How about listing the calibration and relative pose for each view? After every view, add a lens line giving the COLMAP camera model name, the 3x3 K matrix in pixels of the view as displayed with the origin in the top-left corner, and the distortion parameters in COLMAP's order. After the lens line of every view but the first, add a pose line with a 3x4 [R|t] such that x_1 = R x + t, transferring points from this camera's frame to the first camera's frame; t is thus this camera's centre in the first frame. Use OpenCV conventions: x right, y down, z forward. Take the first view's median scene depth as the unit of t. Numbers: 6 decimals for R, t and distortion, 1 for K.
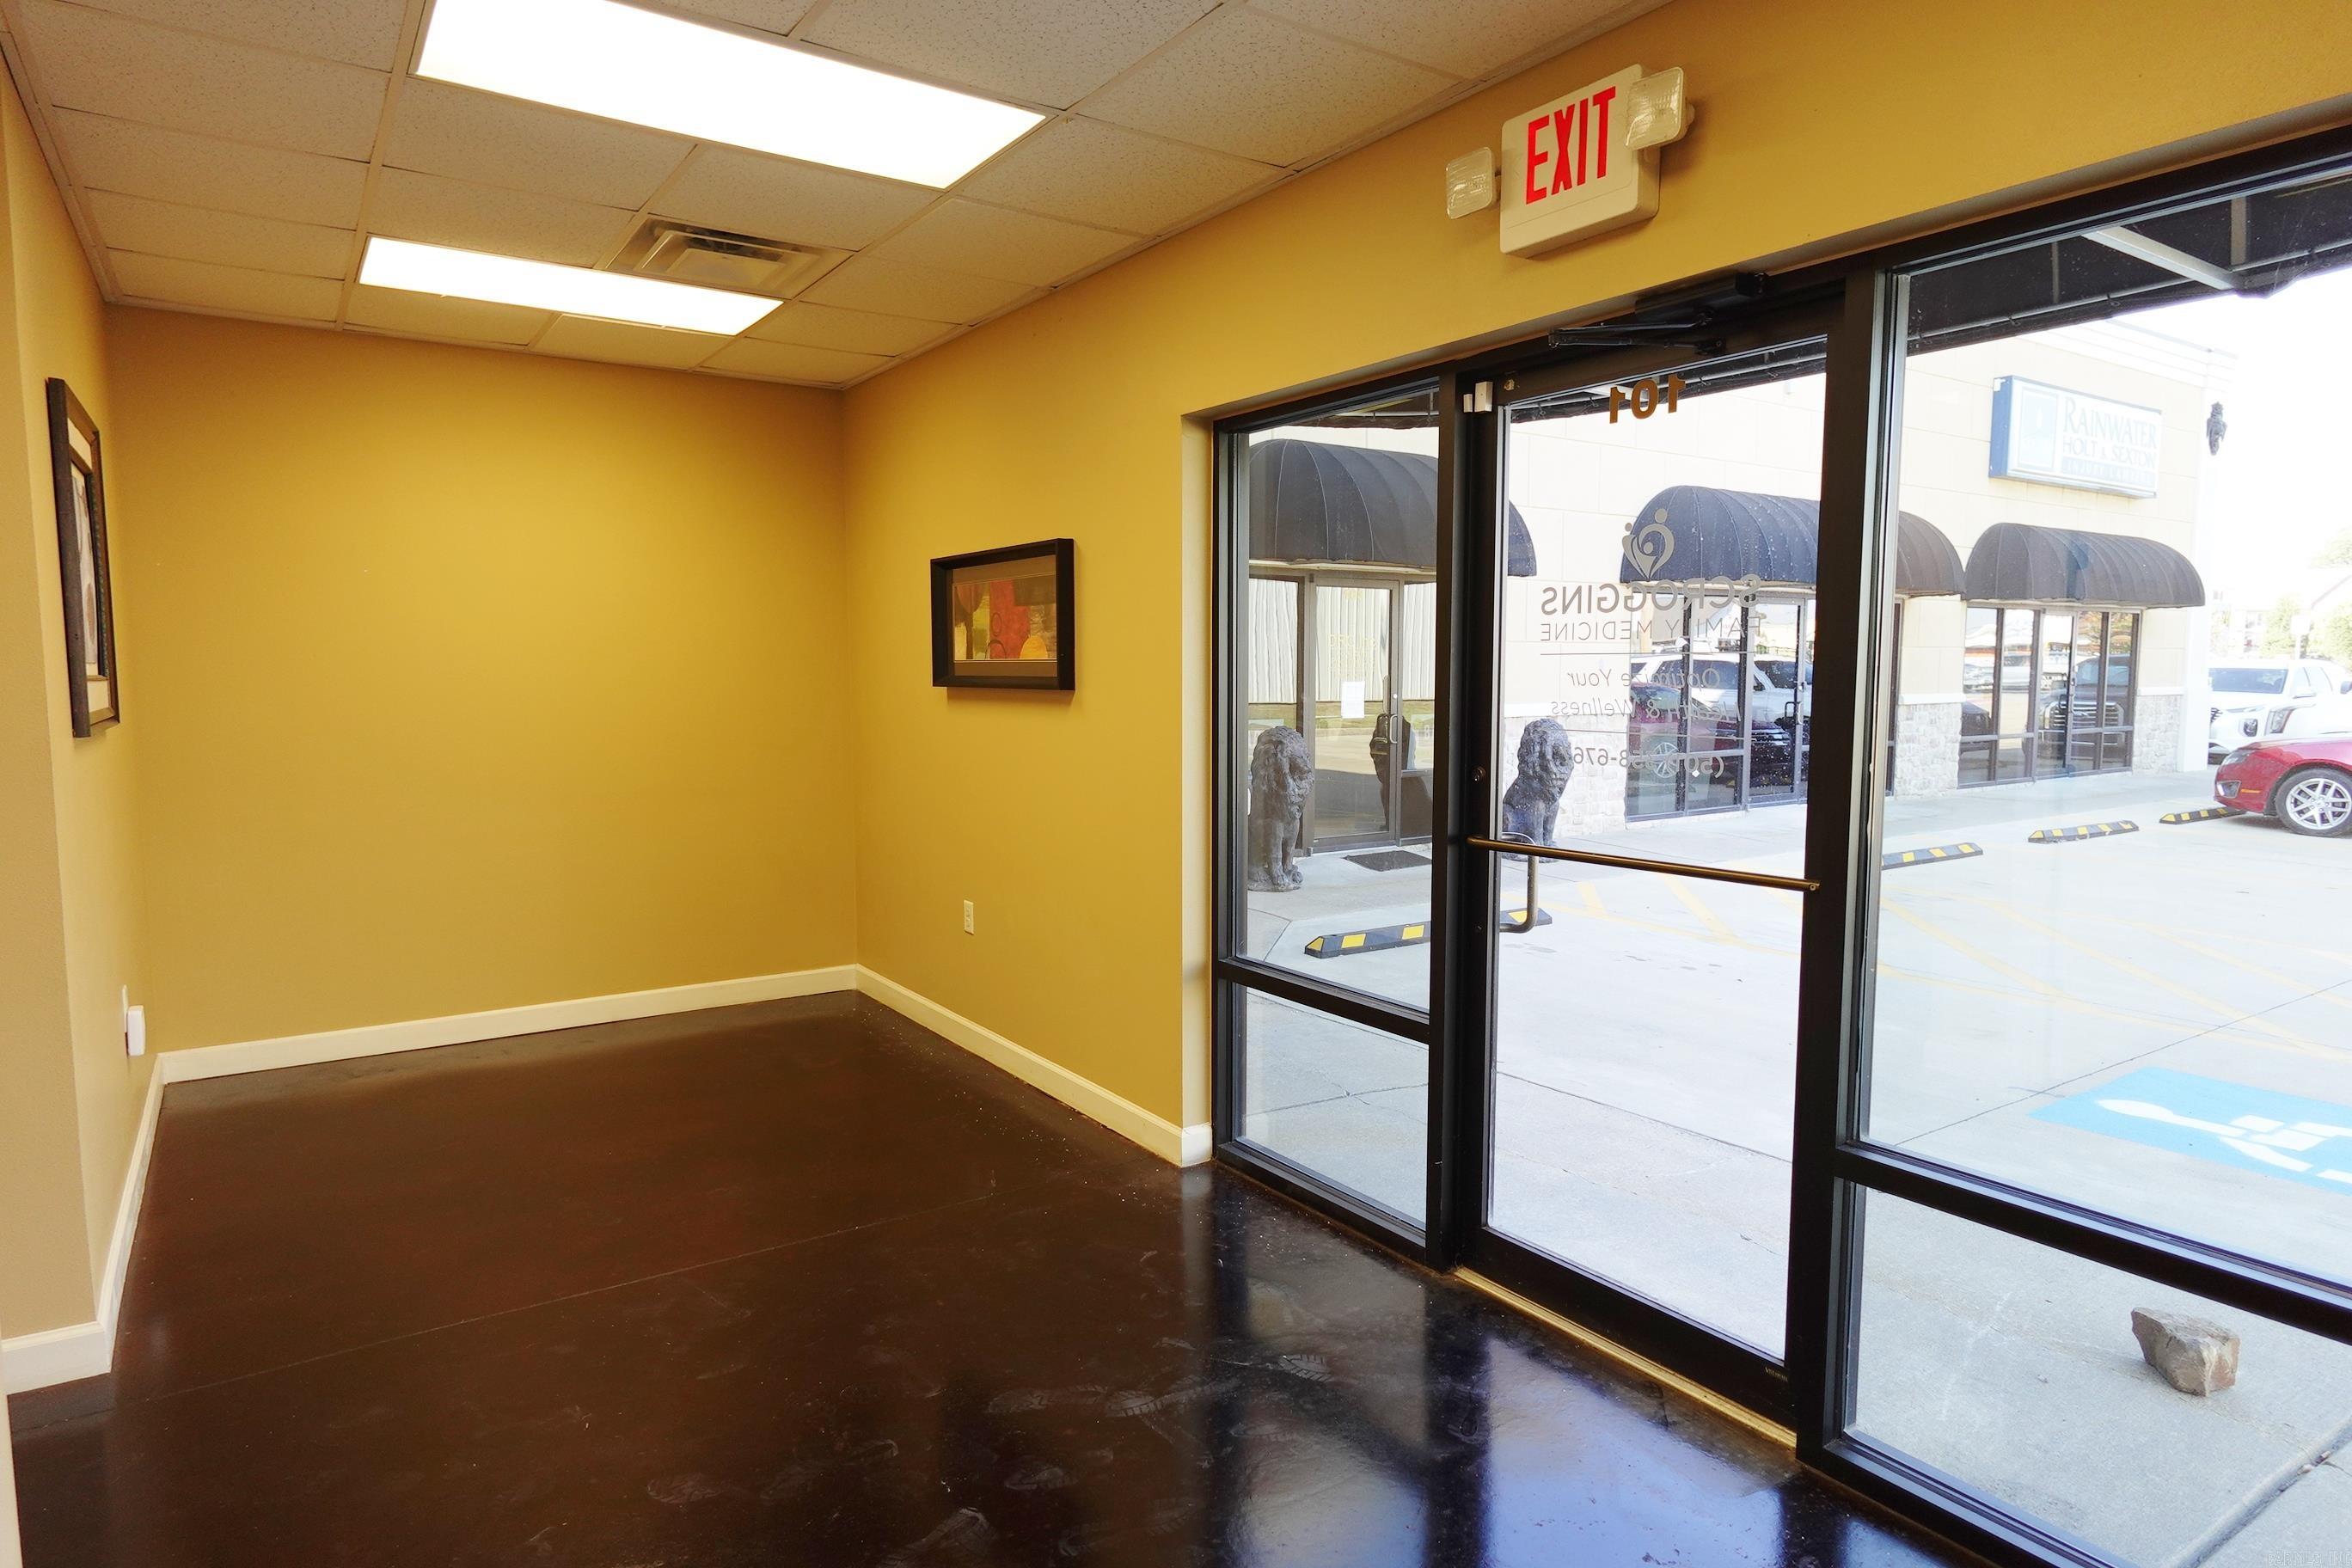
lens RADIAL K [[1344.1, 0, 1176.0], [0, 1344.1, 784.0], [0, 0, 1]] dist [-0.001919, 0.001245]
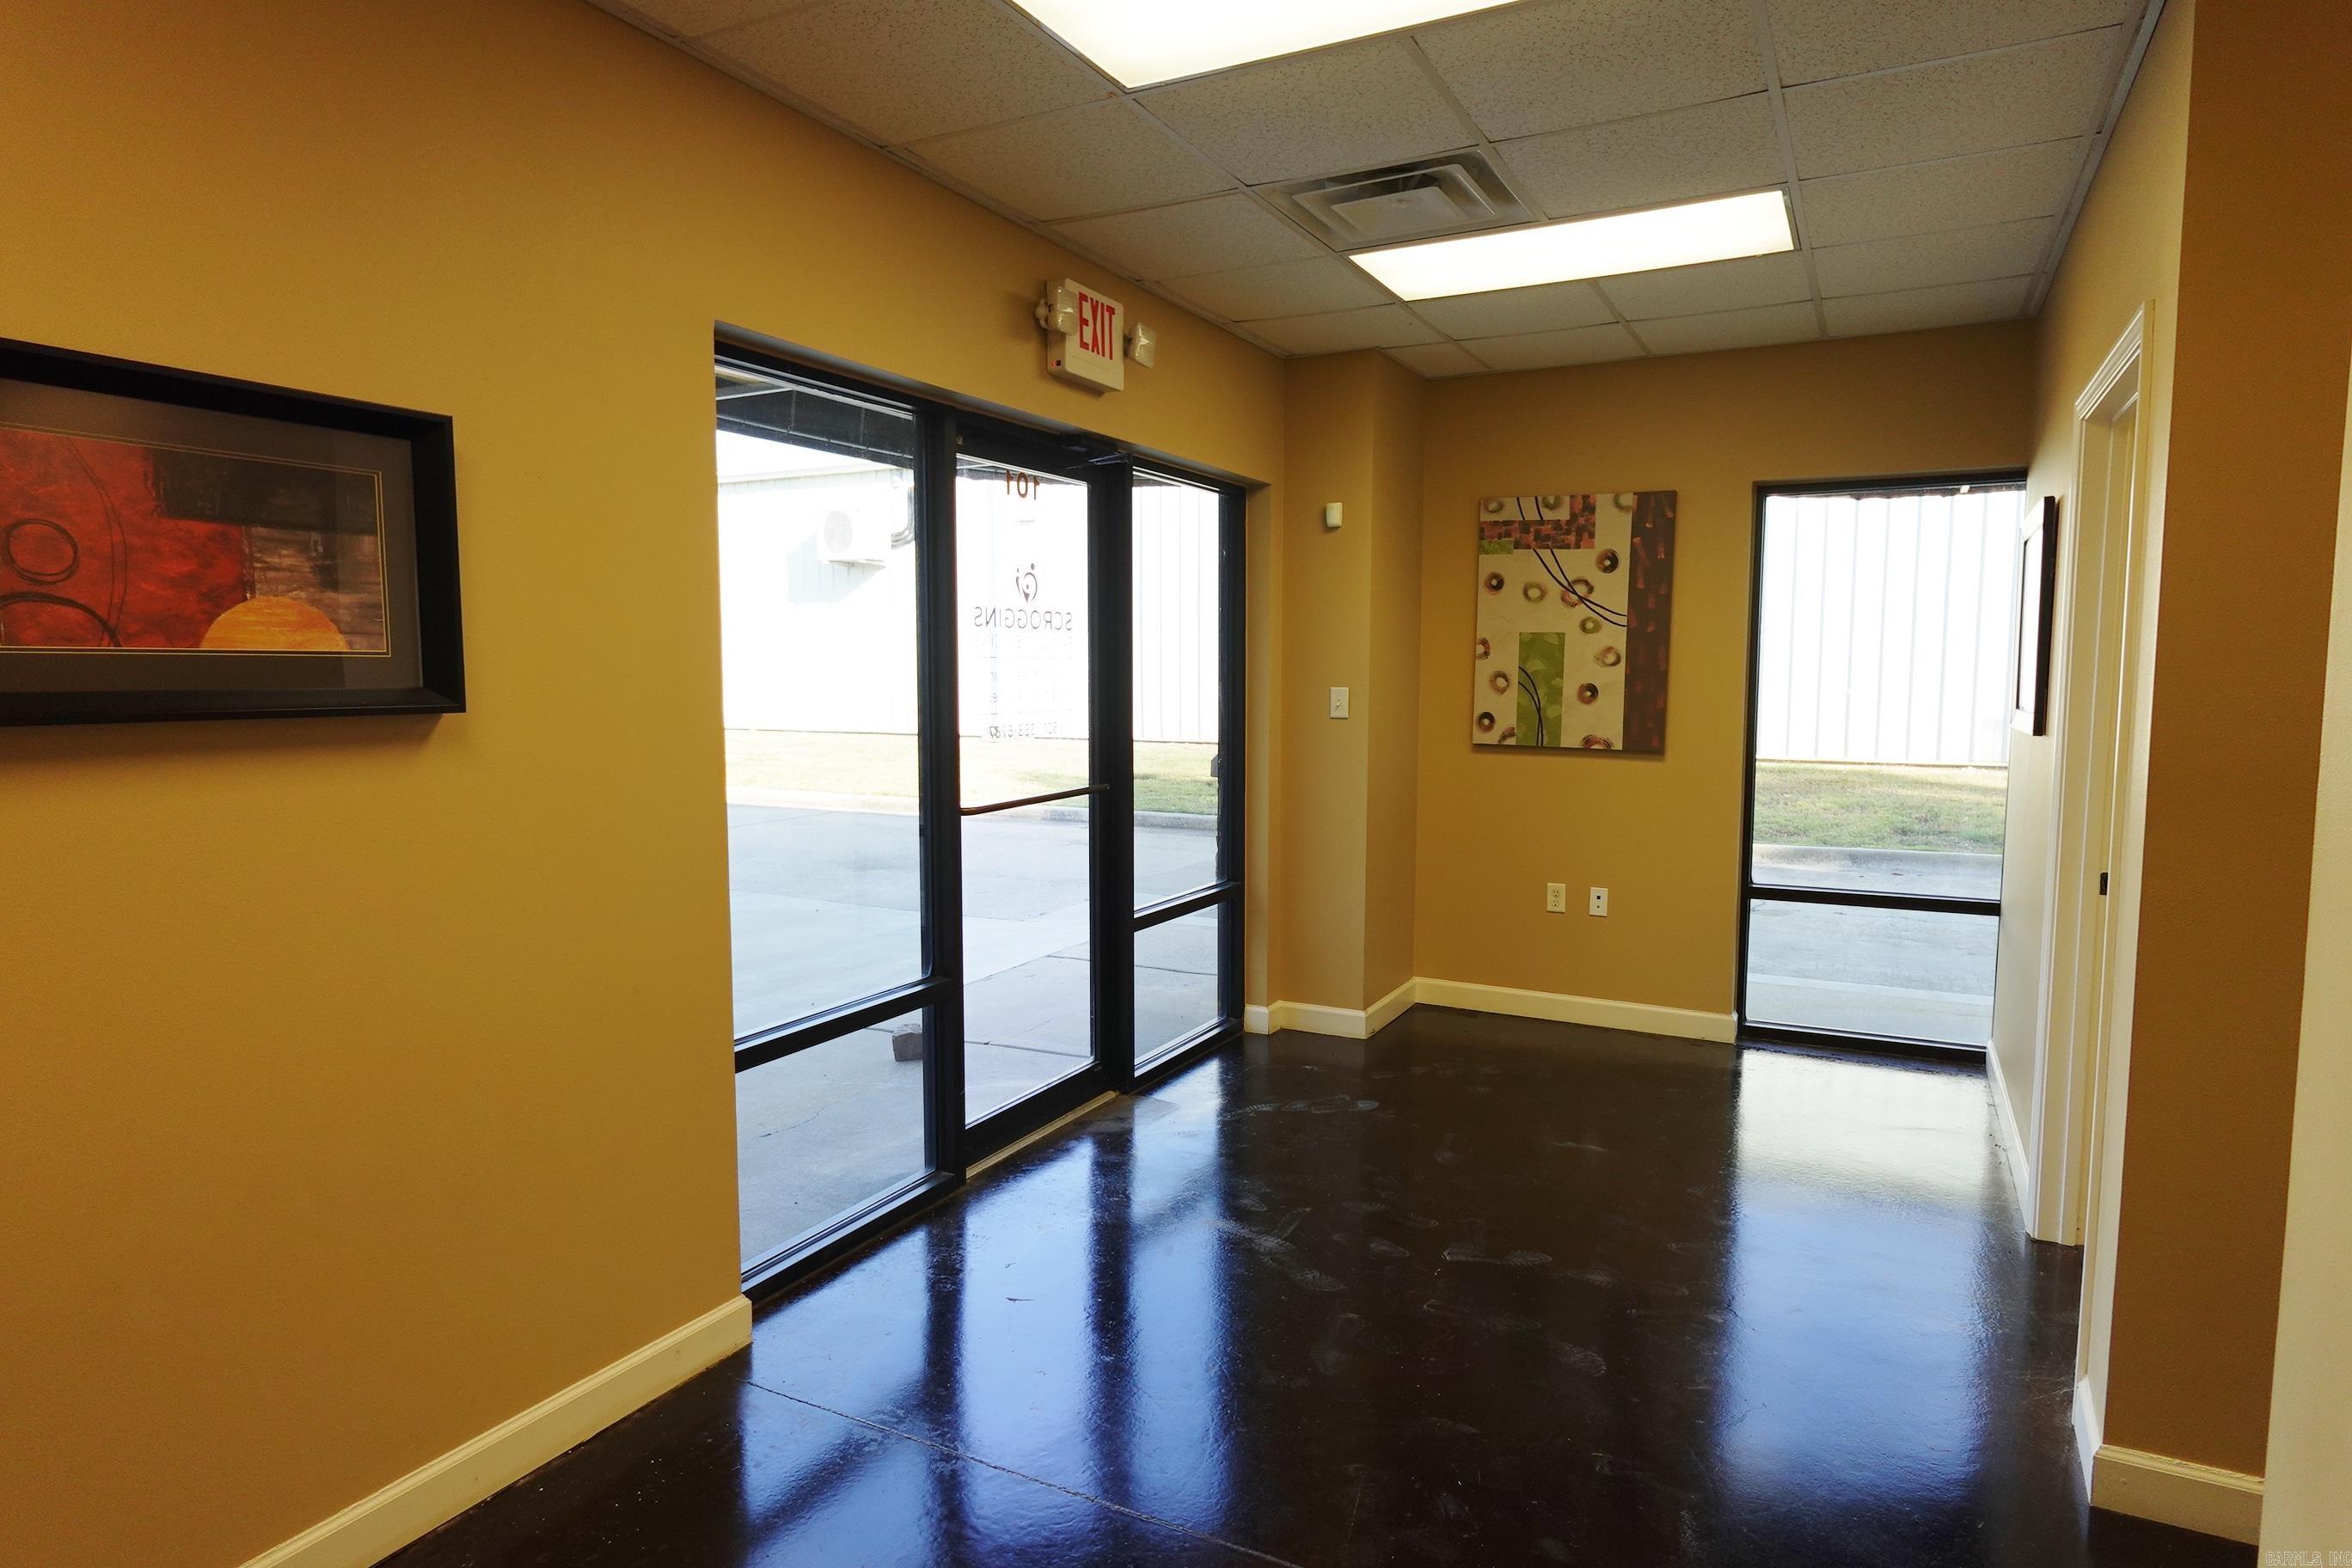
lens RADIAL K [[1344.1, 0, 1176.0], [0, 1344.1, 784.0], [0, 0, 1]] dist [-0.001919, 0.001245]
pose [[-0.468670, -0.076079, 0.880091, -1.072983], [0.077681, 0.988875, 0.126850, -0.138808], [-0.879951, 0.127817, -0.457546, 1.595314]]
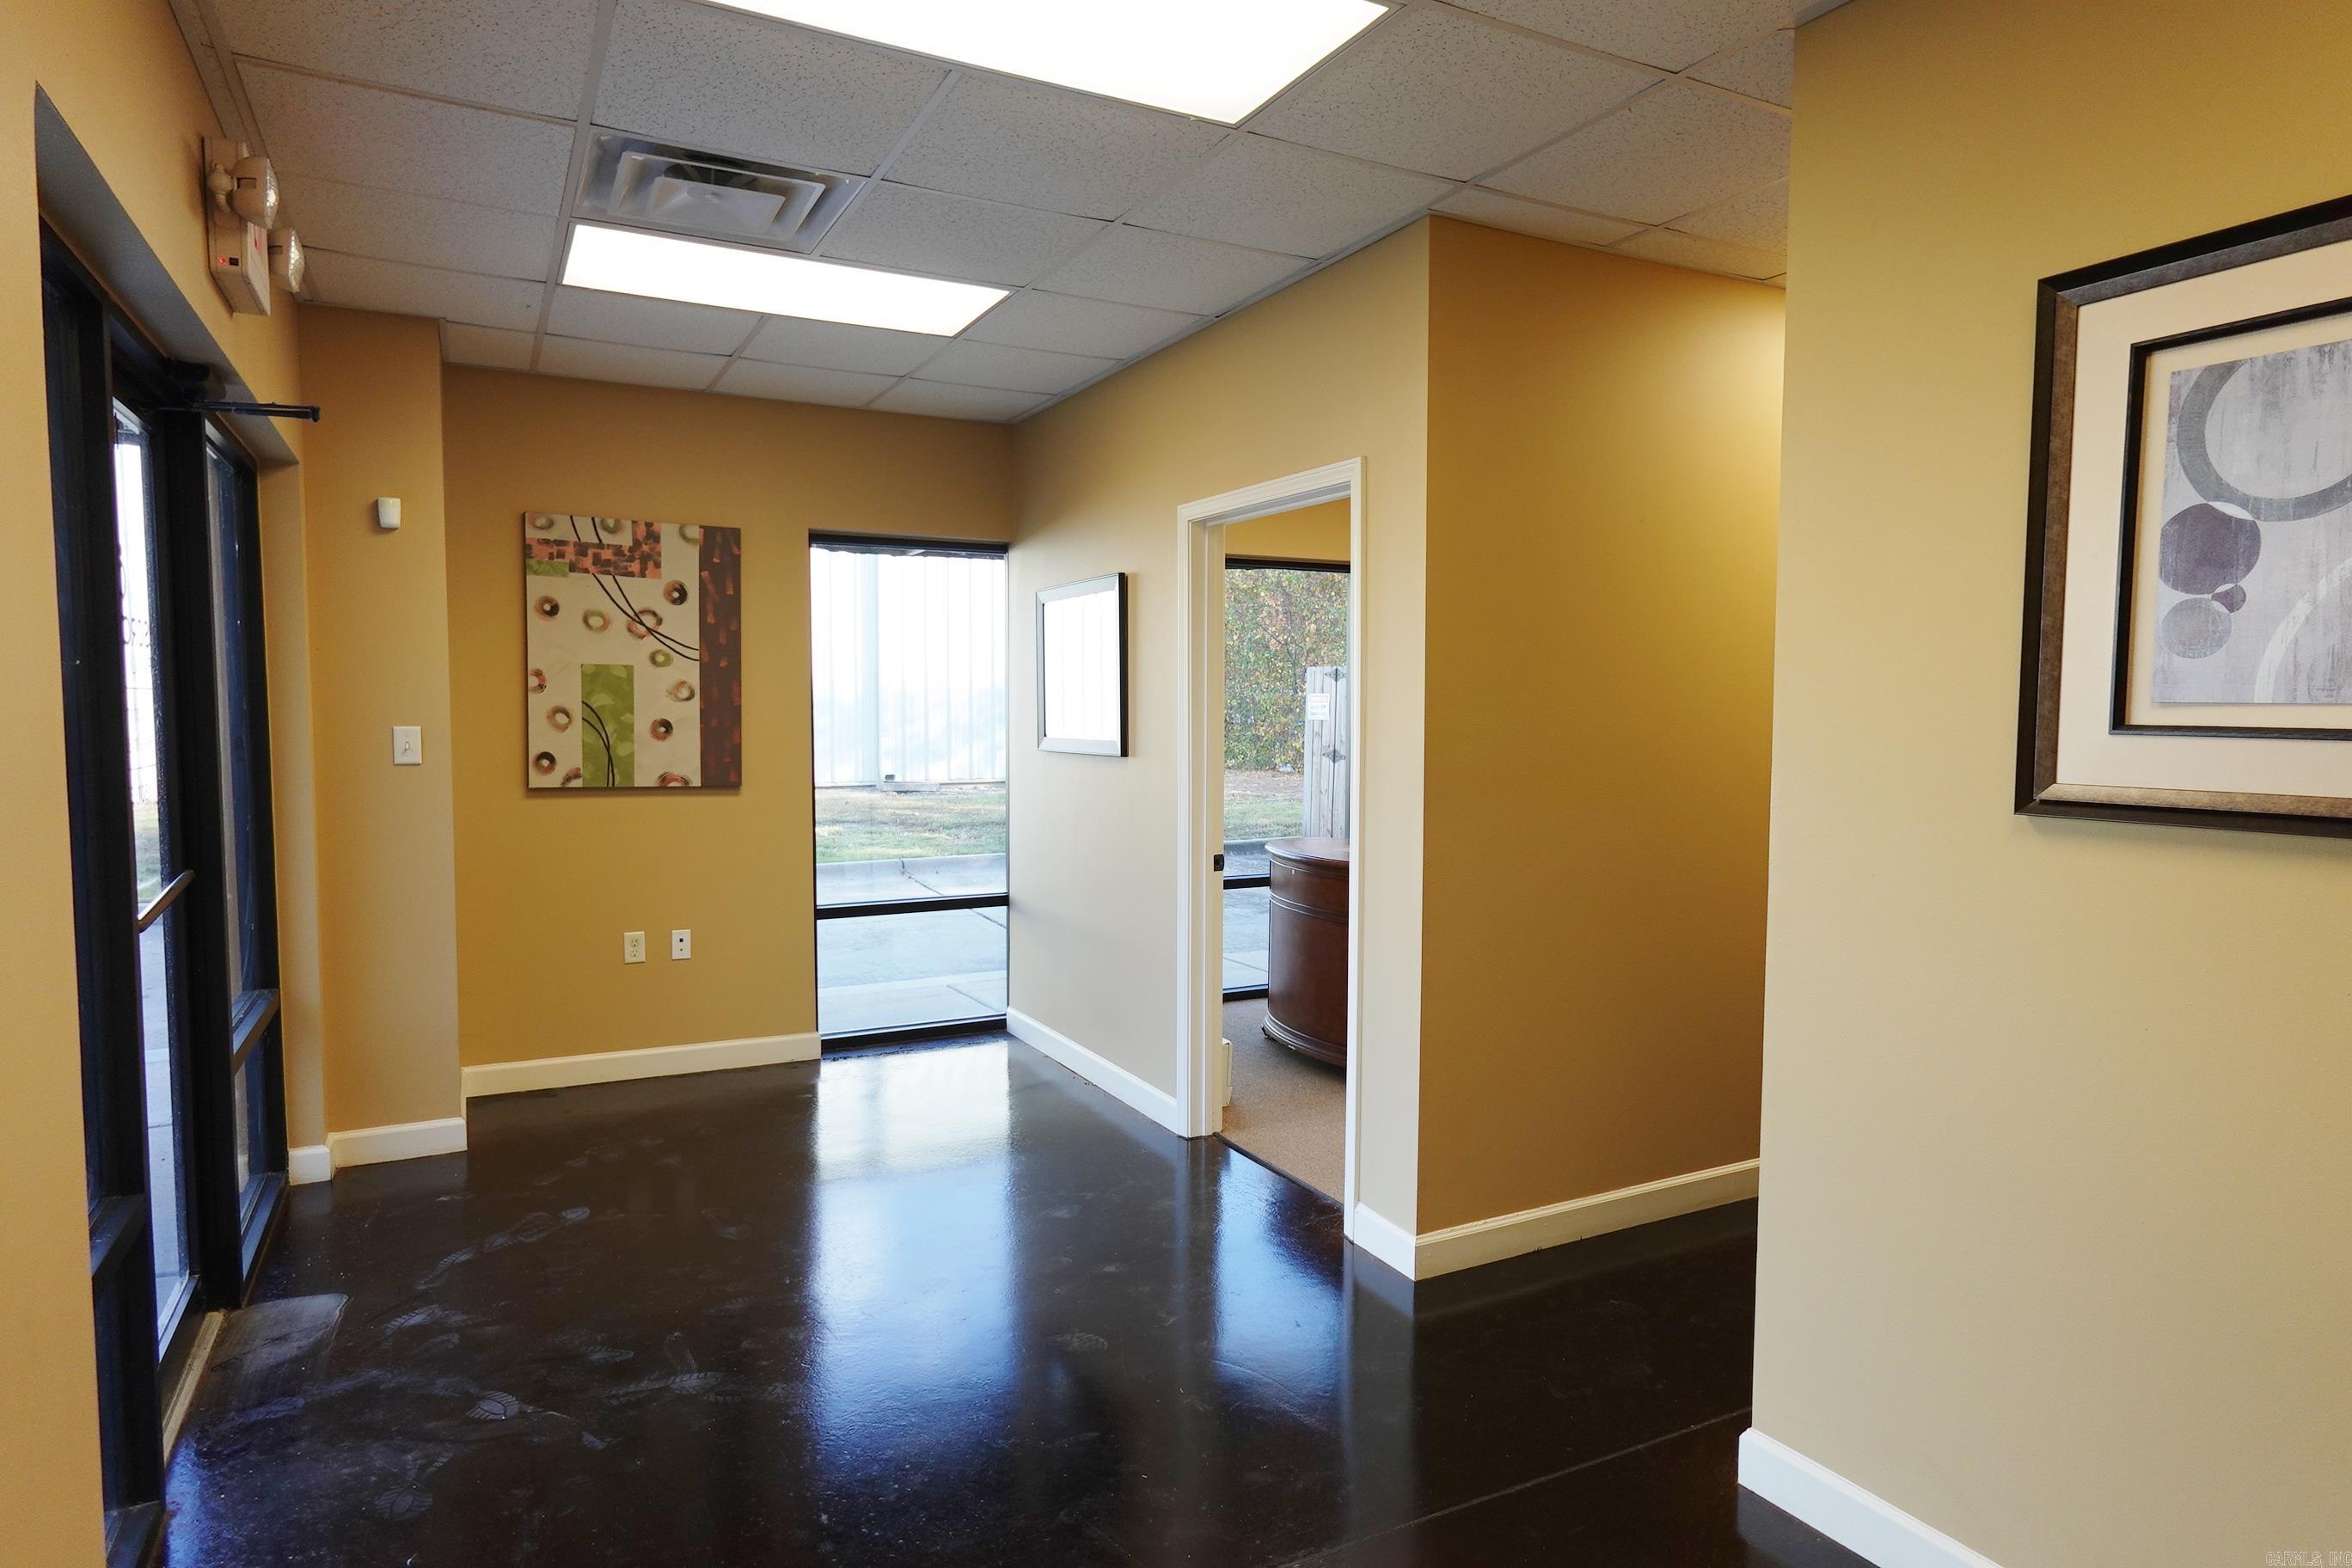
lens RADIAL K [[1344.1, 0, 1176.0], [0, 1344.1, 784.0], [0, 0, 1]] dist [-0.001919, 0.001245]
pose [[-0.994585, -0.009554, 0.103486, -0.674775], [0.005806, 0.989101, 0.147123, -0.162184], [-0.103763, 0.146927, -0.983690, 1.846231]]
